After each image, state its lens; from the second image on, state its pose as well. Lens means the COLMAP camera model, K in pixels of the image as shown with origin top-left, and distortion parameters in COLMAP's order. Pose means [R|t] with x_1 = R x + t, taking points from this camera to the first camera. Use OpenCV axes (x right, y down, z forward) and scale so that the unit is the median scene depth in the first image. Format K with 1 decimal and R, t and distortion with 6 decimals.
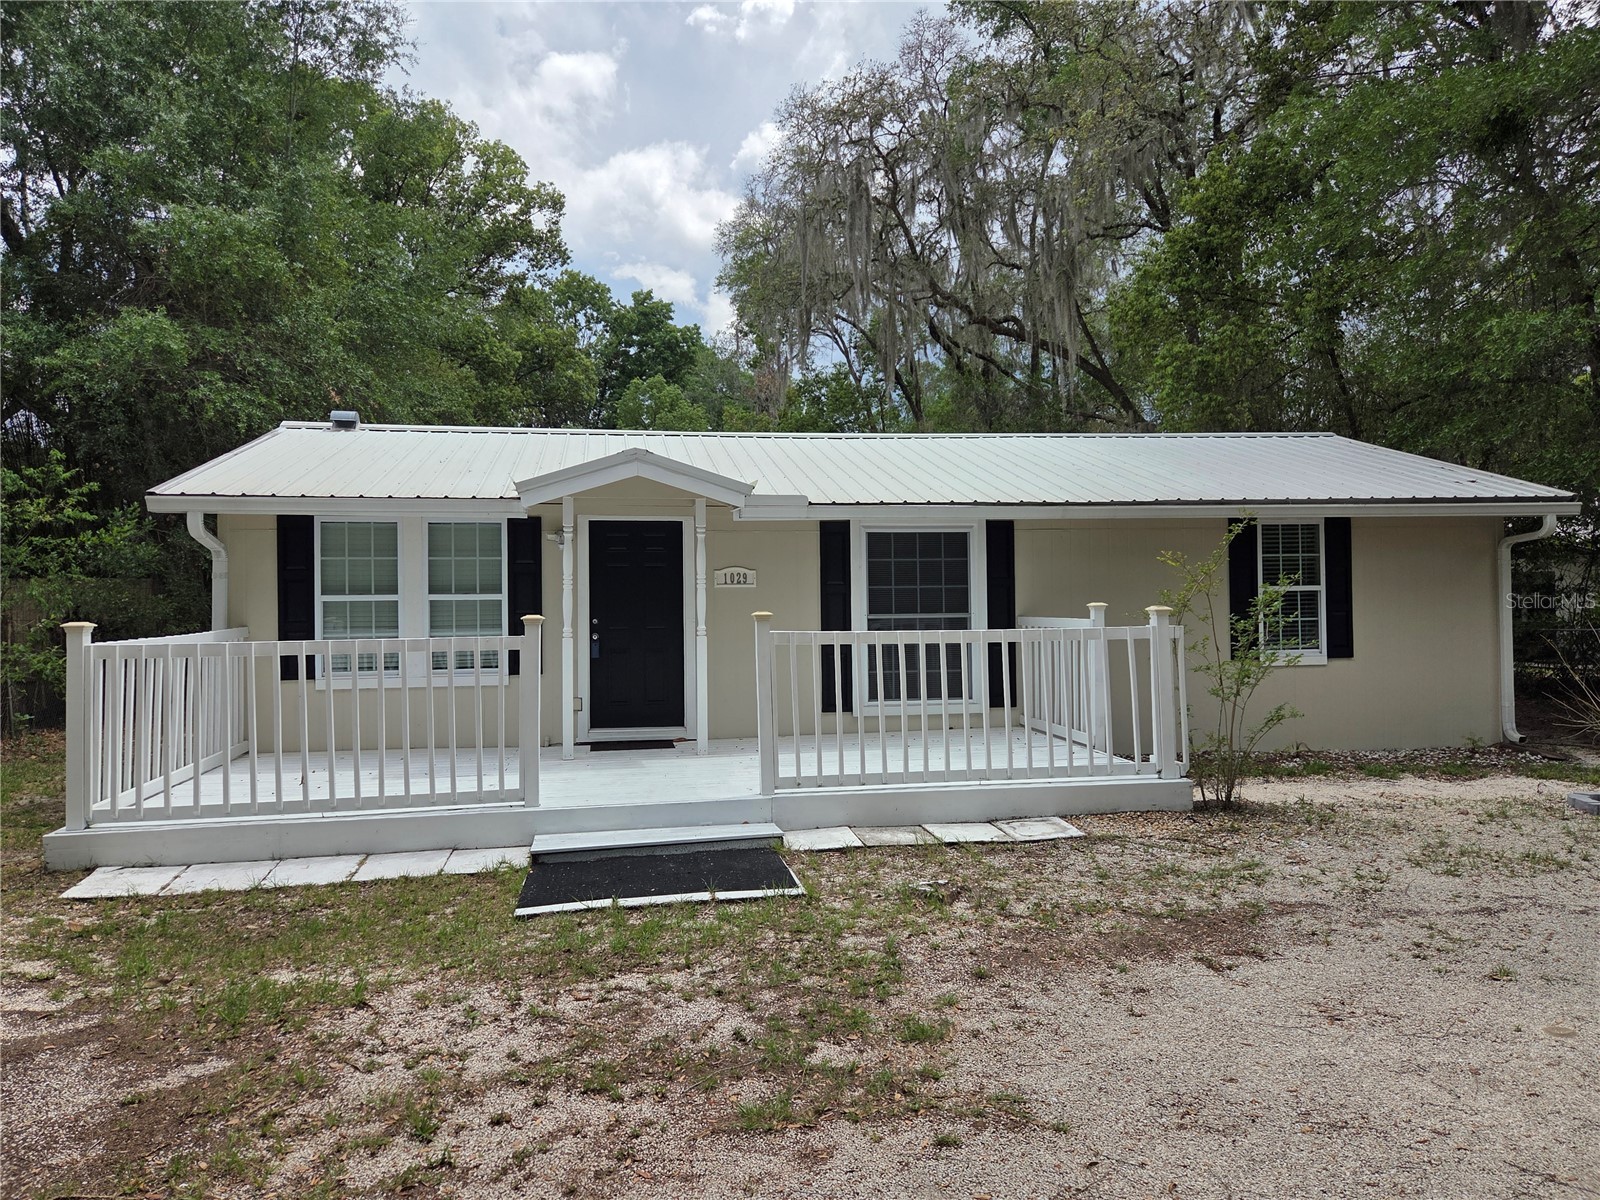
lens RADIAL K [[1098.3, 0, 800.0], [0, 1098.3, 600.0], [0, 0, 1]] dist [0.000916, -0.000357]
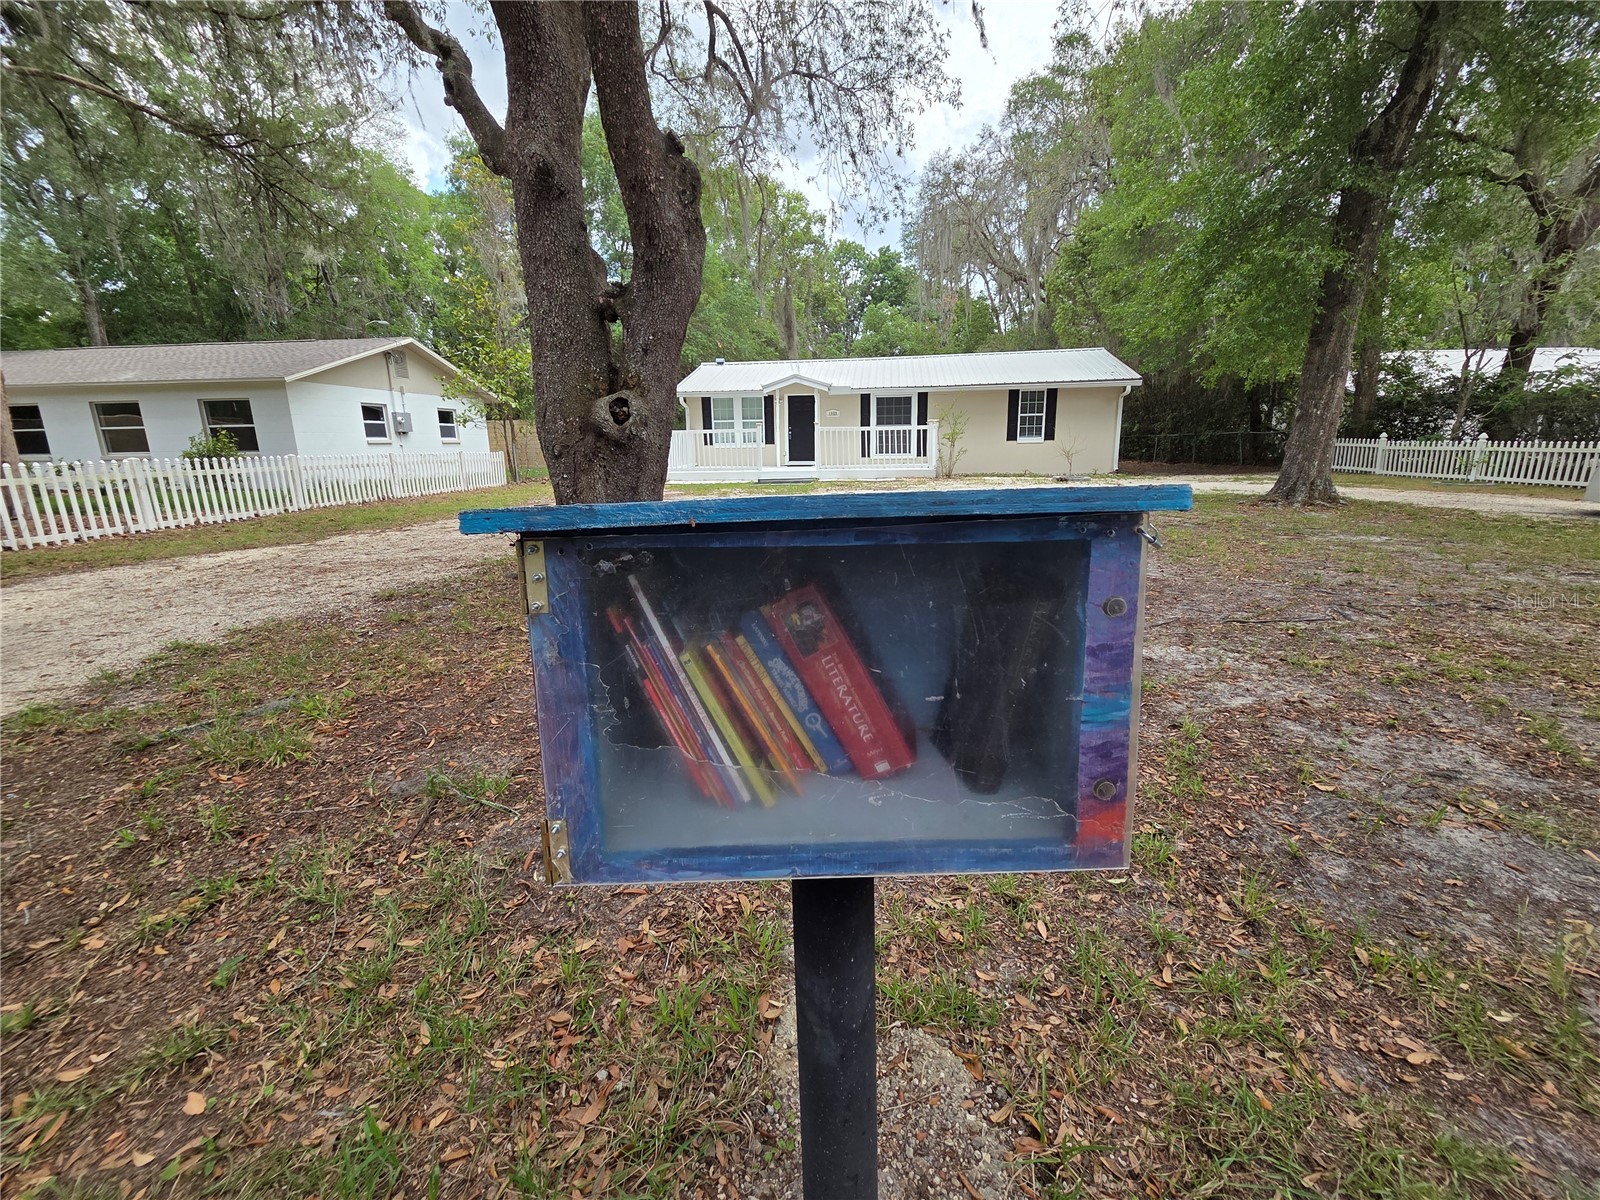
lens RADIAL K [[654.6, 0, 800.0], [0, 654.6, 600.0], [0, 0, 1]] dist [0.003783, 0.000490]
pose [[0.954328, 0.073354, -0.289616, 0.400789], [0.002015, 0.967788, 0.251760, 0.024772], [0.298754, -0.240845, 0.923439, -0.836532]]
